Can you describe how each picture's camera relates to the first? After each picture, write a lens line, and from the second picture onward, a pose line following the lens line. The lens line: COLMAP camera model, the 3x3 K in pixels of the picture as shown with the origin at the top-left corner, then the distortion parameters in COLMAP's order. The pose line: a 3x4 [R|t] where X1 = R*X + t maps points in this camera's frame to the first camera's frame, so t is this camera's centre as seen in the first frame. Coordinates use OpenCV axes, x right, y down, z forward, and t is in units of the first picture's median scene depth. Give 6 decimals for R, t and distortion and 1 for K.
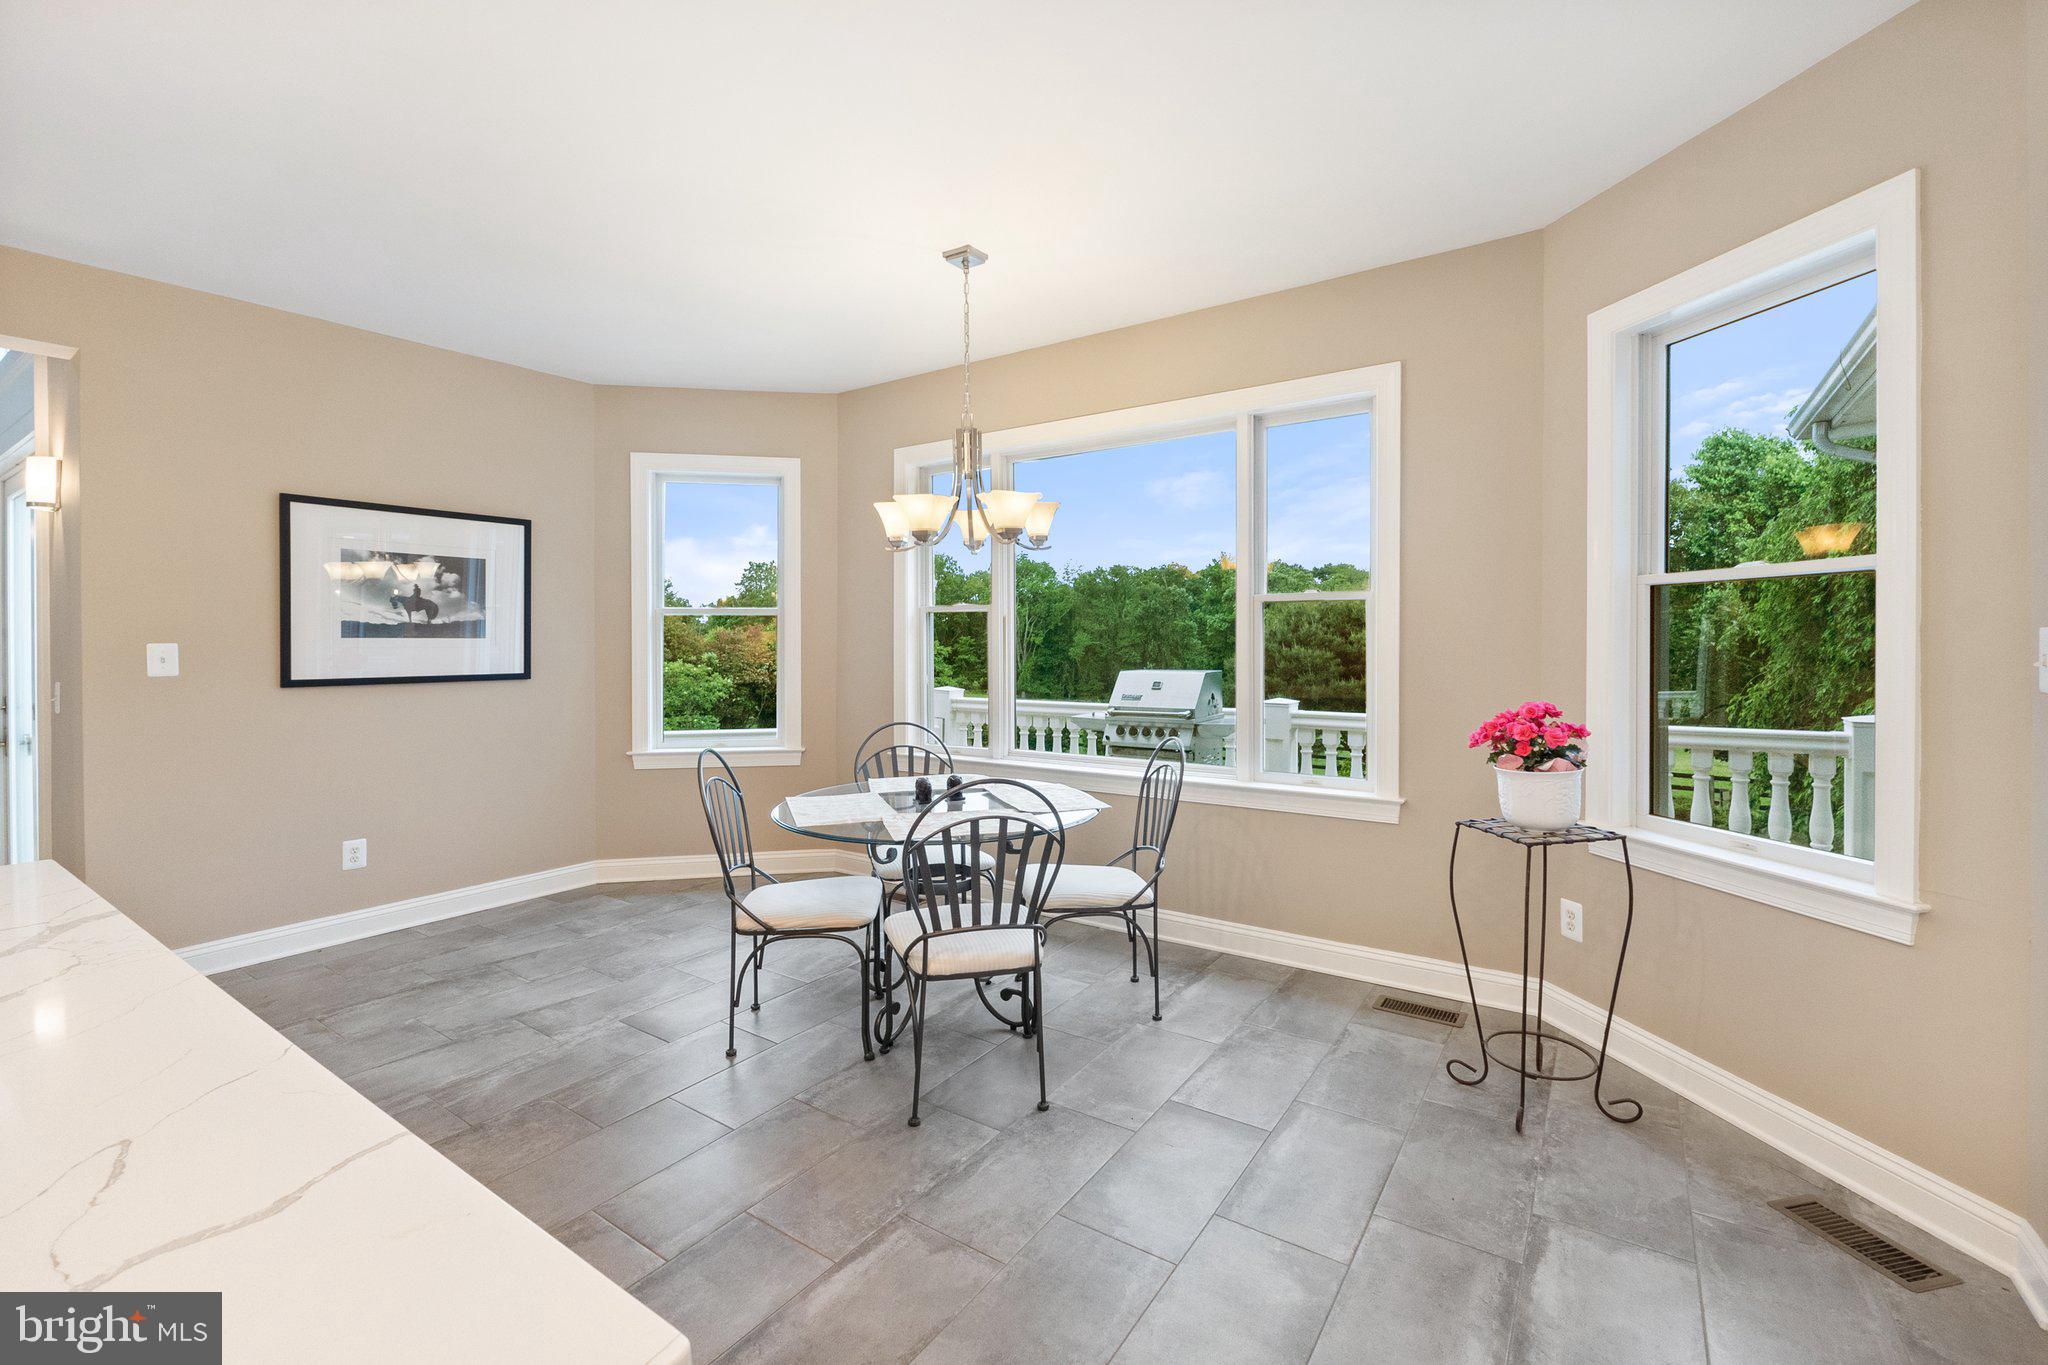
lens RADIAL K [[873.1, 0, 1007.6], [0, 873.1, 649.4], [0, 0, 1]] dist [-0.000501, 0.000228]
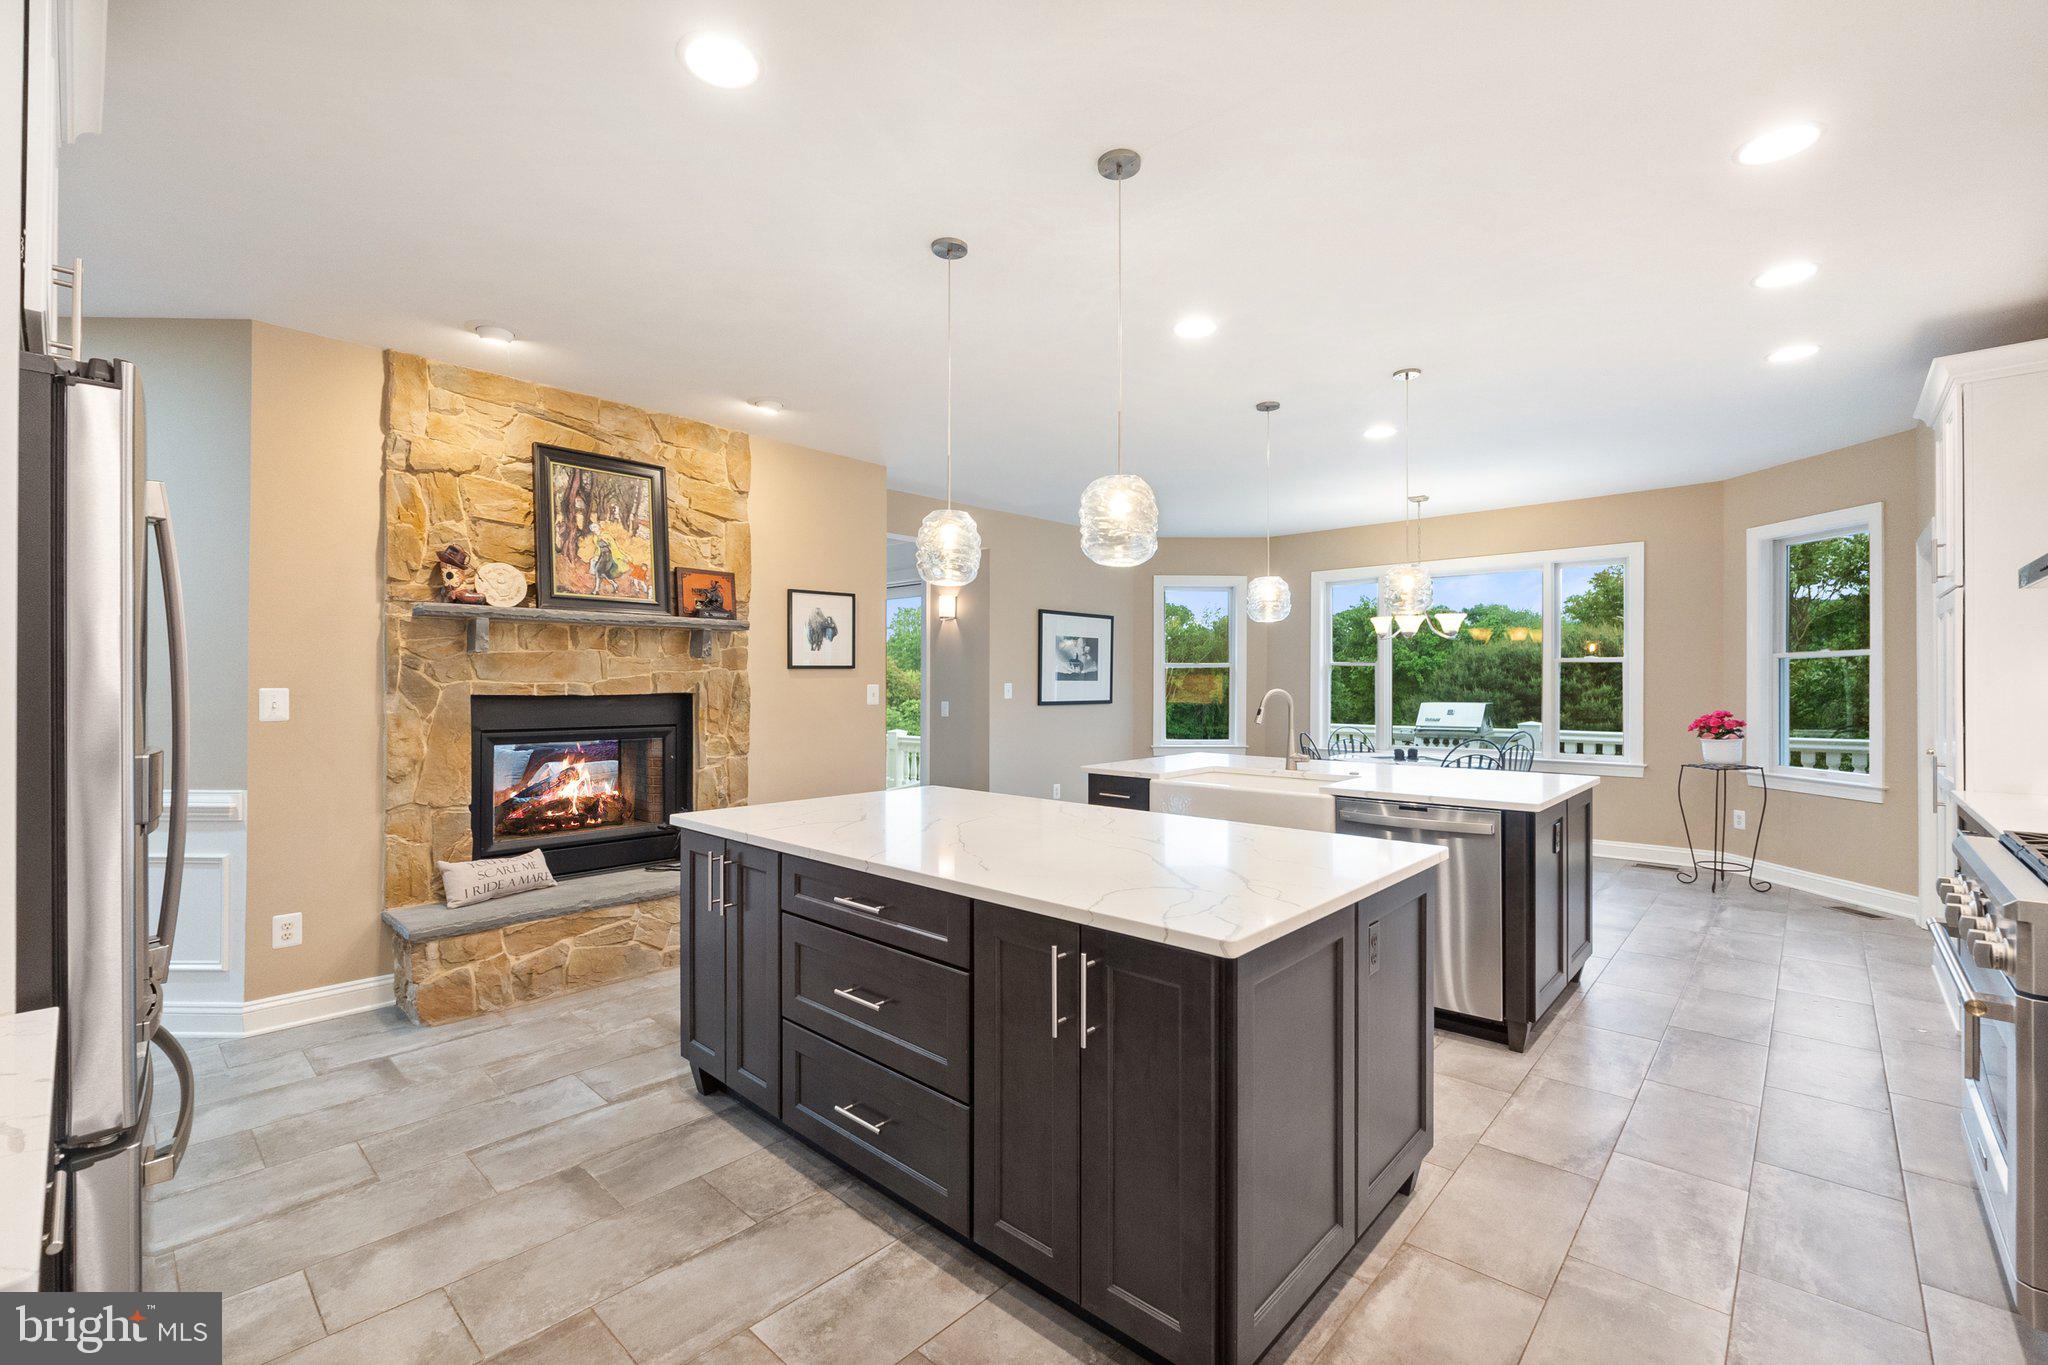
lens RADIAL K [[873.1, 0, 1023.9], [0, 873.1, 684.0], [0, 0, 1]] dist [-0.000501, 0.000228]
pose [[0.992241, 0.002922, -0.124296, -0.599779], [-0.004028, 0.999955, -0.008645, 0.011733], [0.124265, 0.009079, 0.992207, -0.973637]]
